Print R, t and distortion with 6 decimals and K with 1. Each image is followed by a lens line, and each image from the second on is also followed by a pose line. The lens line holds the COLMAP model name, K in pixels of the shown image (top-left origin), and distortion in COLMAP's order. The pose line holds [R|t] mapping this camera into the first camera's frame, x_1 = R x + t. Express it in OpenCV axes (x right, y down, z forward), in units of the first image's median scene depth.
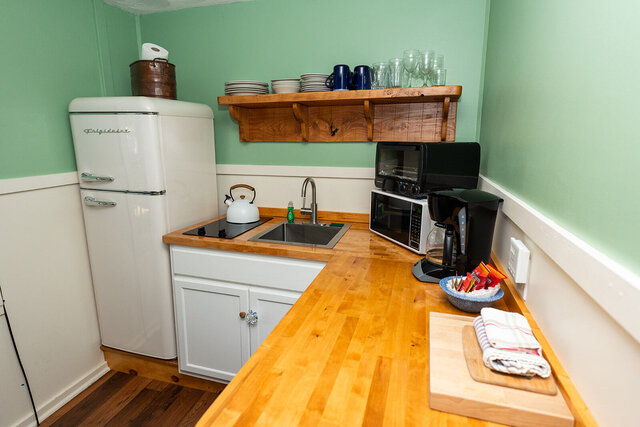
lens RADIAL K [[365.6, 0, 320.0], [0, 365.6, 213.5], [0, 0, 1]] dist [-0.001476, 0.000233]
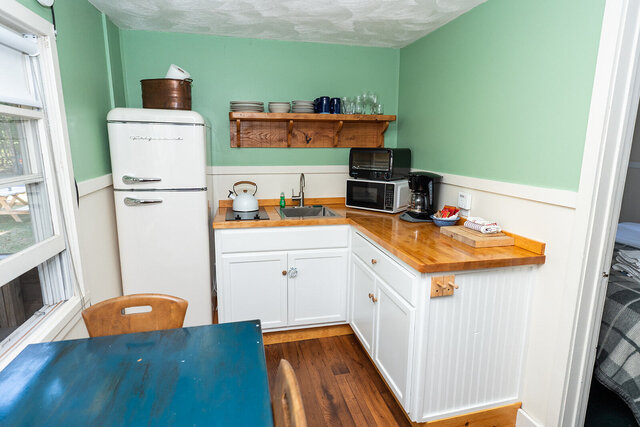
lens RADIAL K [[365.6, 0, 320.0], [0, 365.6, 213.5], [0, 0, 1]] dist [-0.001476, 0.000233]
pose [[0.865850, -0.088198, 0.492469, -0.671854], [0.097420, 0.995219, 0.006956, 0.052032], [-0.490728, 0.041953, 0.870302, -0.245686]]
